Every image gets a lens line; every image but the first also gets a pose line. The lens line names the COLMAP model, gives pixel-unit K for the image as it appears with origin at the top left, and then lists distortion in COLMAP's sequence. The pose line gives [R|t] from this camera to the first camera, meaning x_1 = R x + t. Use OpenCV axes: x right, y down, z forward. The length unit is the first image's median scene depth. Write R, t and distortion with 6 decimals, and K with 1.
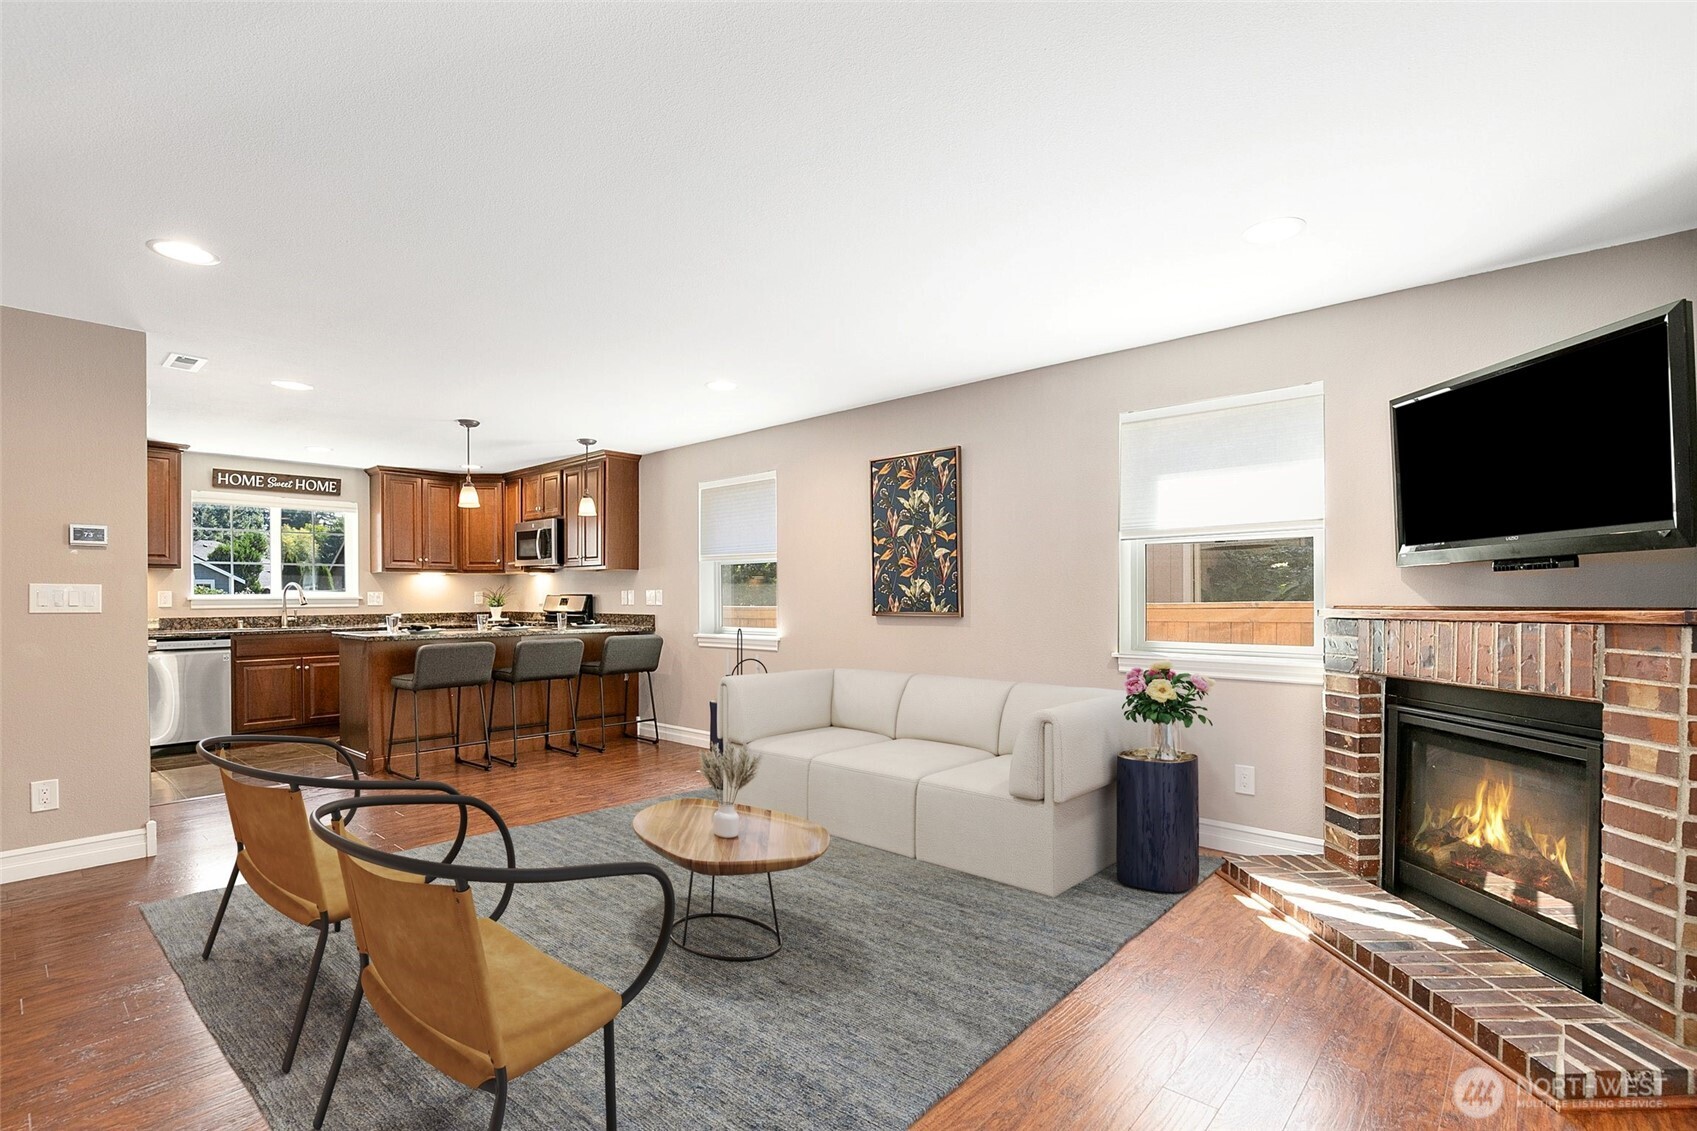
lens RADIAL K [[775.1, 0, 854.3], [0, 775.1, 597.1], [0, 0, 1]] dist [-0.013597, 0.000341]
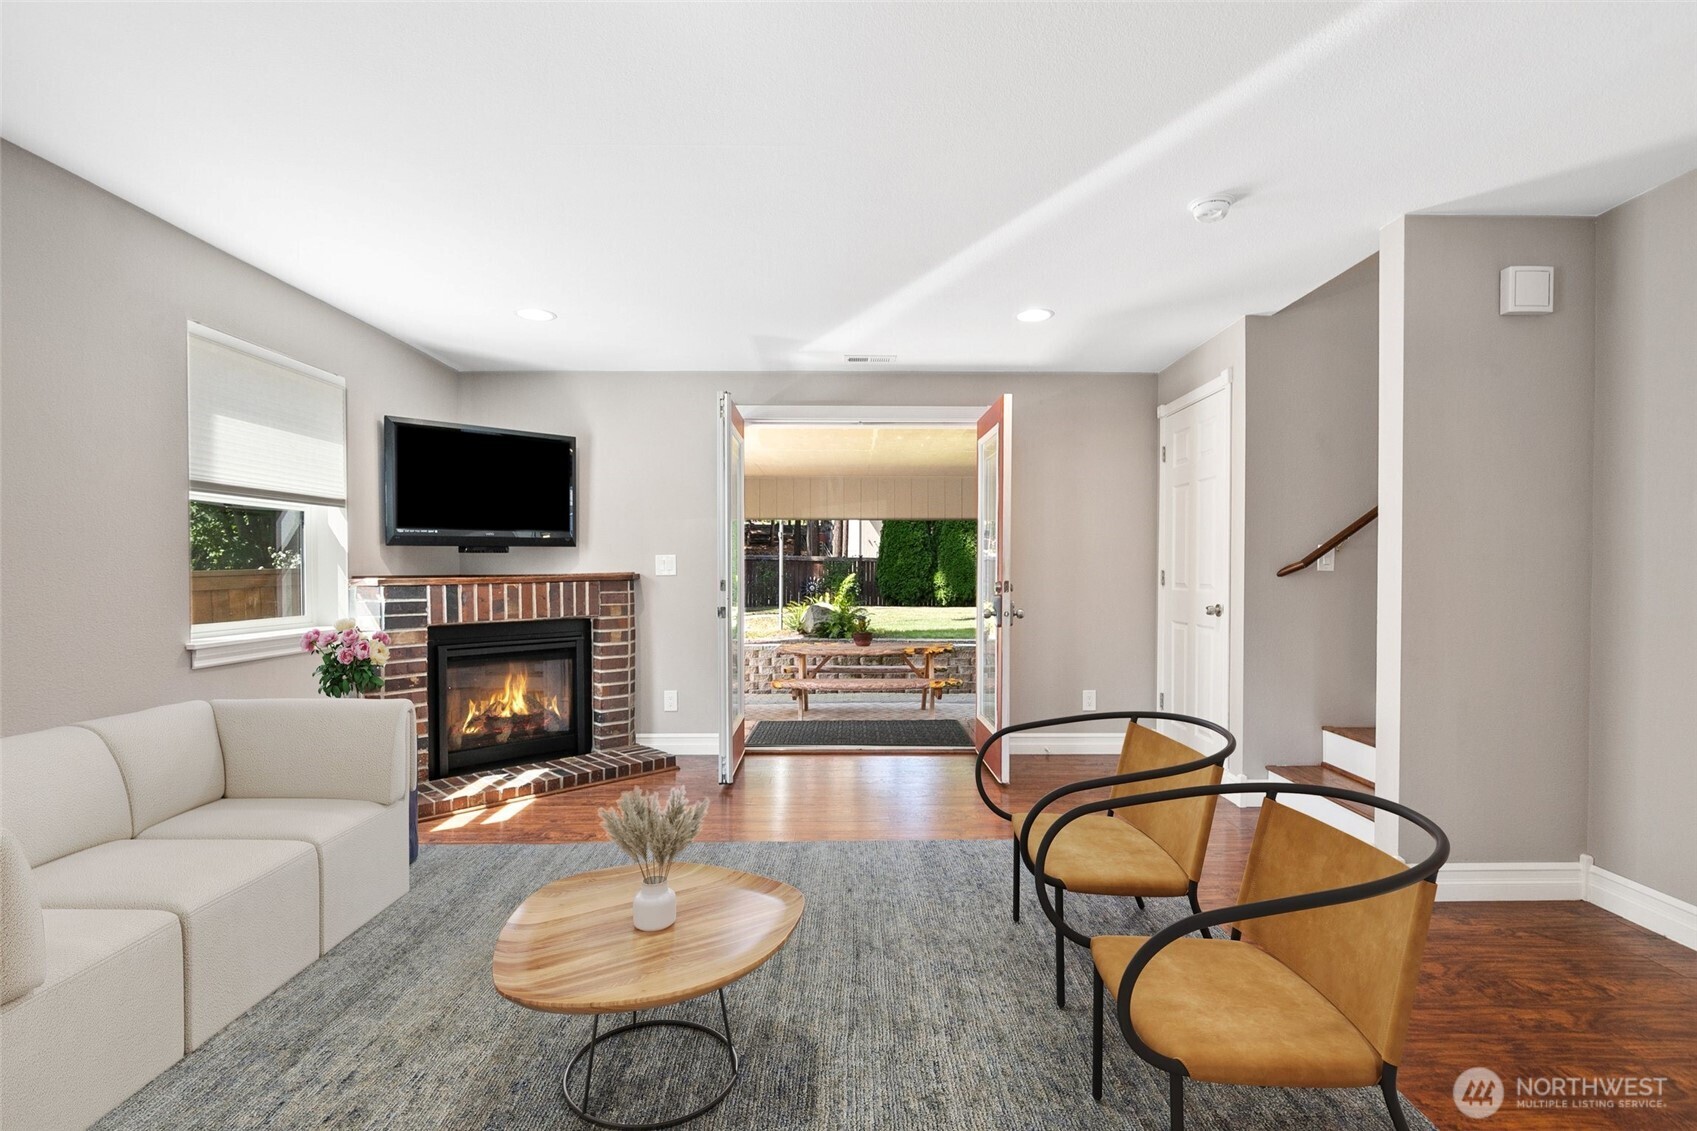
lens RADIAL K [[775.1, 0, 852.2], [0, 775.1, 577.7], [0, 0, 1]] dist [-0.013597, 0.000341]
pose [[-0.675618, -0.002290, 0.737249, -0.398129], [0.003518, 0.999974, 0.006330, 0.004614], [-0.737244, 0.006870, -0.675592, 0.662852]]
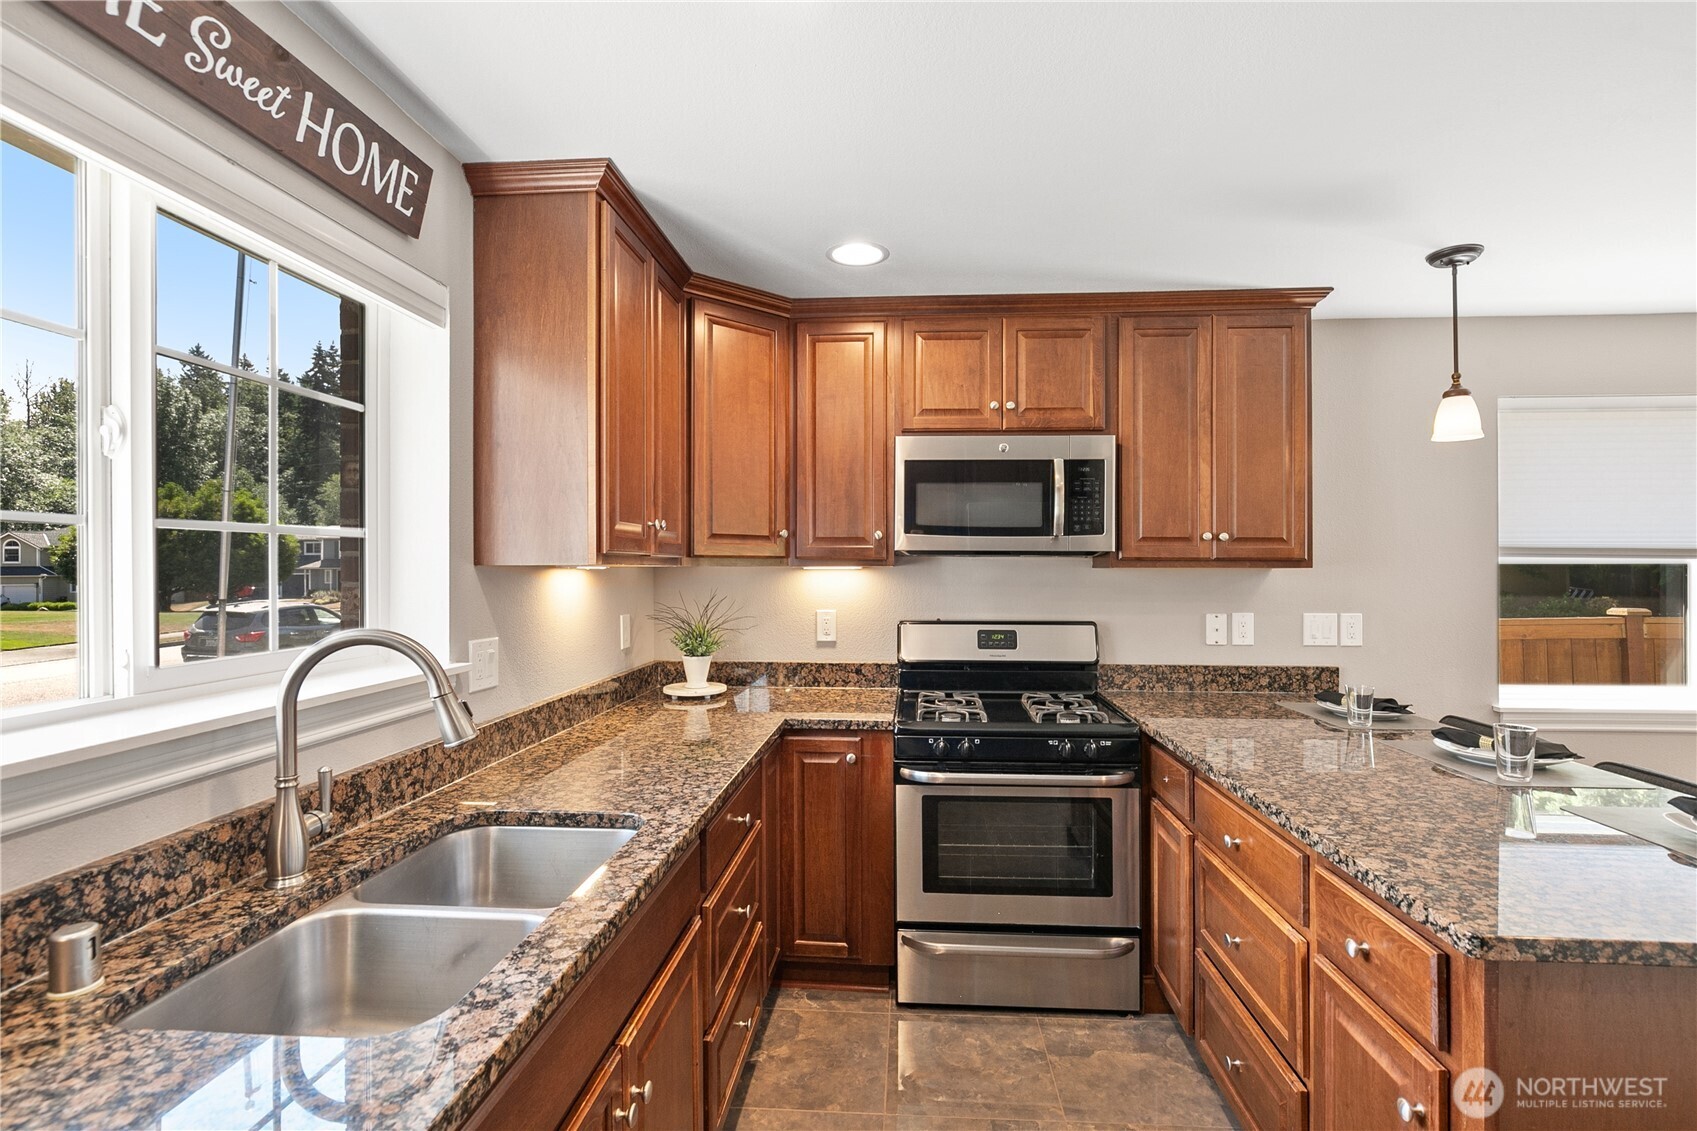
lens RADIAL K [[775.1, 0, 848.9], [0, 775.1, 562.8], [0, 0, 1]] dist [-0.013597, 0.000341]
pose [[0.801365, 0.008444, 0.598116, -0.829101], [-0.003159, 0.999946, -0.009884, -0.036766], [-0.598167, 0.006031, 0.801349, 0.867510]]
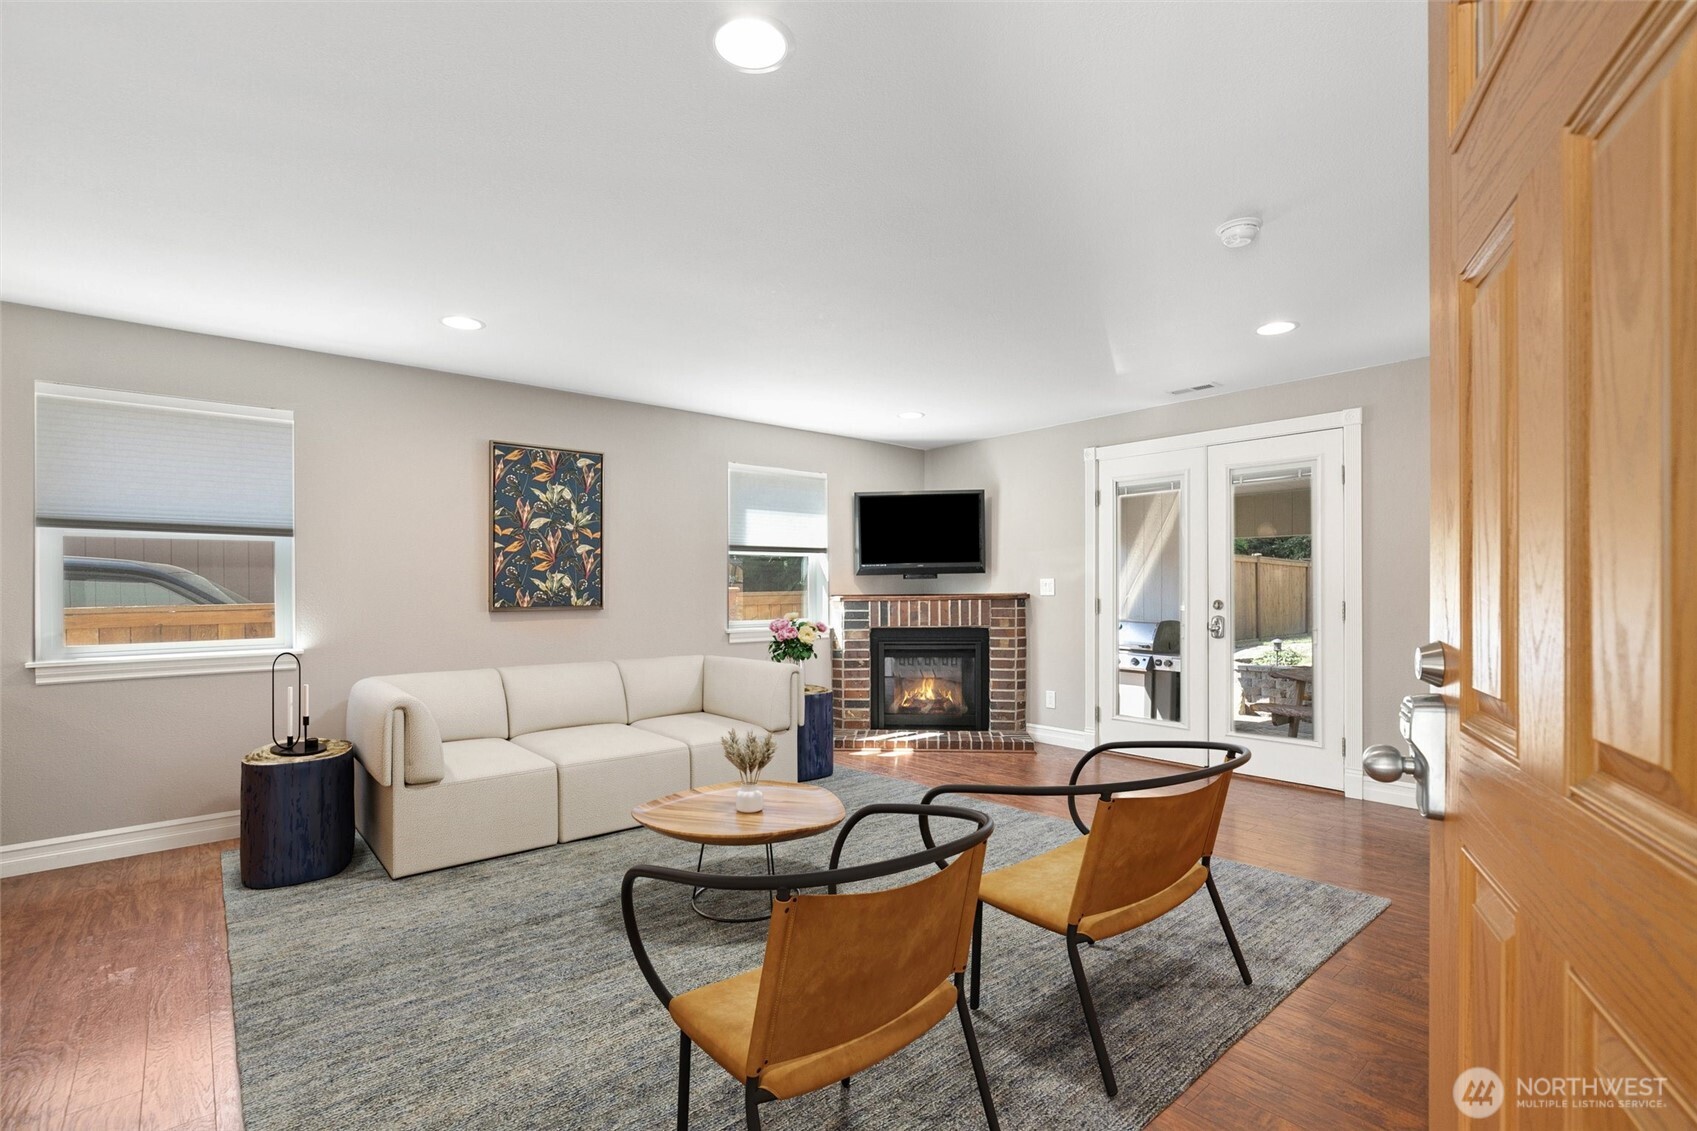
lens RADIAL K [[775.1, 0, 860.3], [0, 775.1, 579.1], [0, 0, 1]] dist [-0.013597, 0.000341]
pose [[0.120386, 0.012121, 0.992653, -0.671585], [0.001342, 0.999923, -0.012373, -0.002410], [-0.992726, 0.002822, 0.120361, 0.379713]]
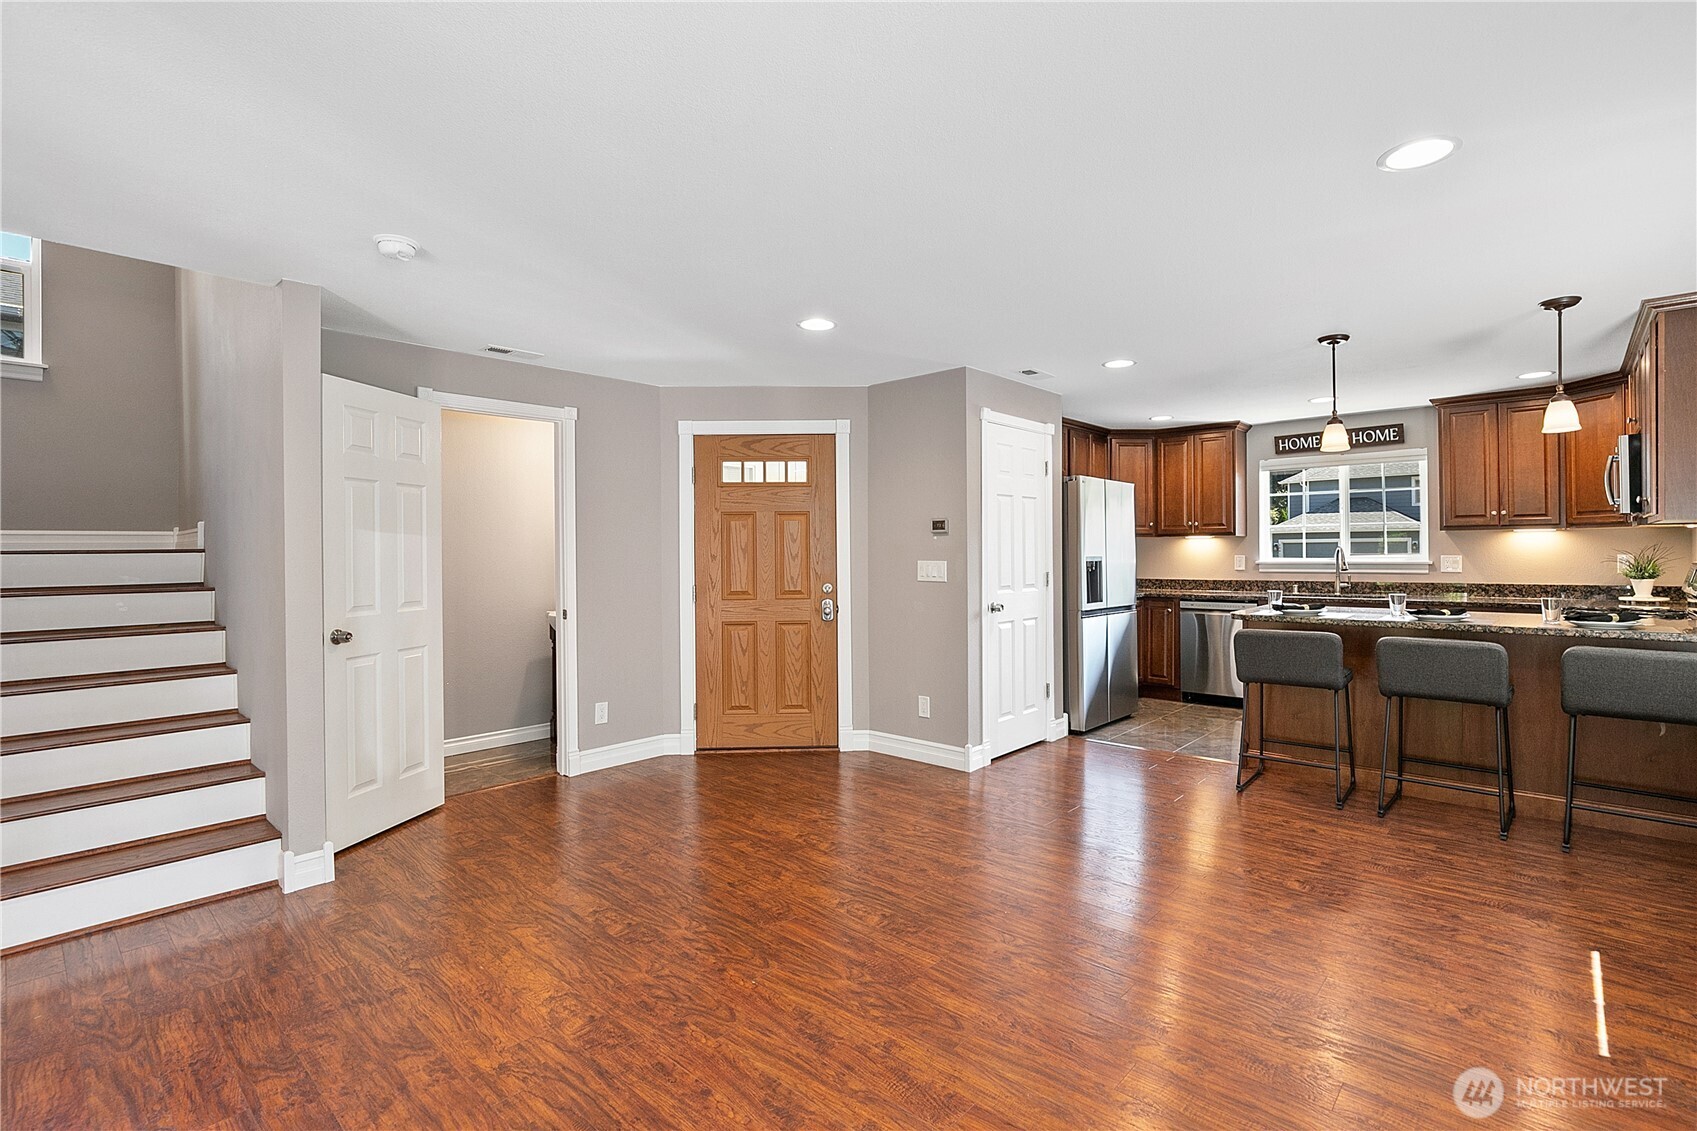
lens RADIAL K [[775.1, 0, 859.9], [0, 775.1, 551.6], [0, 0, 1]] dist [-0.013597, 0.000341]
pose [[-0.019640, 0.004937, -0.999795, 0.231335], [0.007504, 0.999960, 0.004790, -0.023278], [0.999779, -0.007409, -0.019676, 0.489391]]
